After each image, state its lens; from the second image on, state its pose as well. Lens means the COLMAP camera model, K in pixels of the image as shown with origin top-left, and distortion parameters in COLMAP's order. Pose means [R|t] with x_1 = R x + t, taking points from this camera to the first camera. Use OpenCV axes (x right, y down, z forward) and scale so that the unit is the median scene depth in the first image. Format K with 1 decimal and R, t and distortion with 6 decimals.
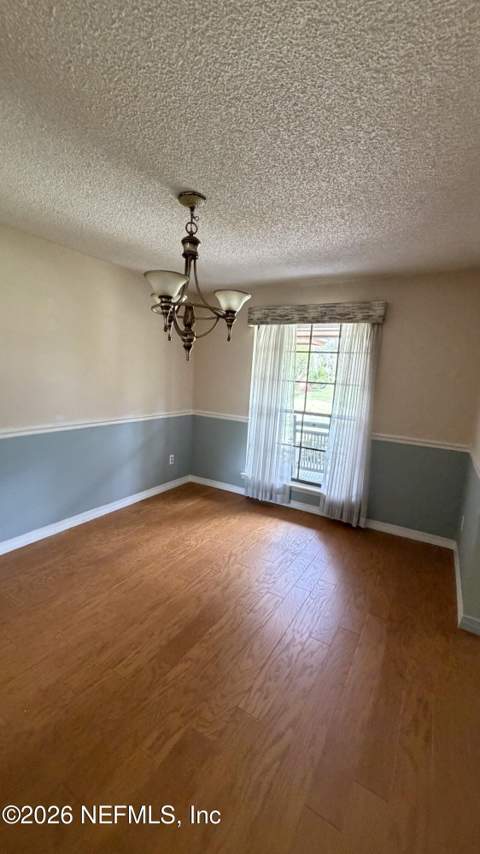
lens RADIAL K [[340.5, 0, 241.3], [0, 340.5, 423.9], [0, 0, 1]] dist [-0.000199, 0.000449]
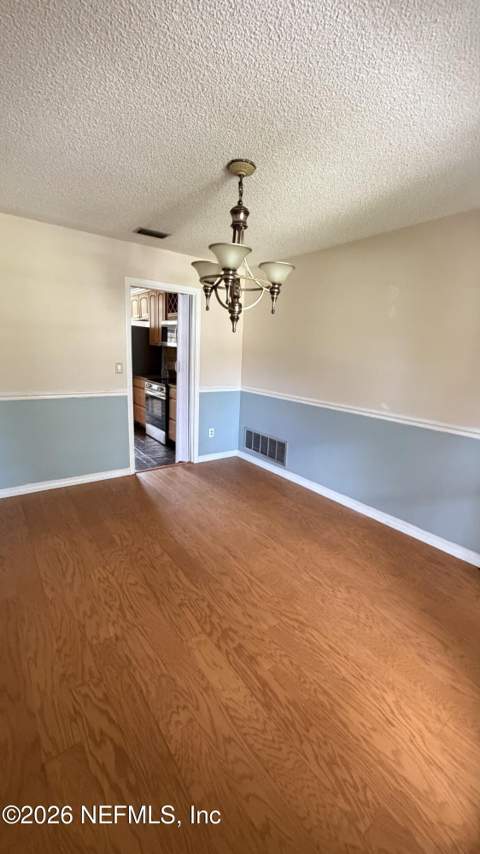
lens RADIAL K [[340.5, 0, 241.3], [0, 340.5, 423.9], [0, 0, 1]] dist [-0.000199, 0.000449]
pose [[-0.380594, 0.129492, -0.915631, 0.594016], [-0.204386, 0.953881, 0.219857, -0.111882], [0.901873, 0.270819, -0.336575, 1.055068]]
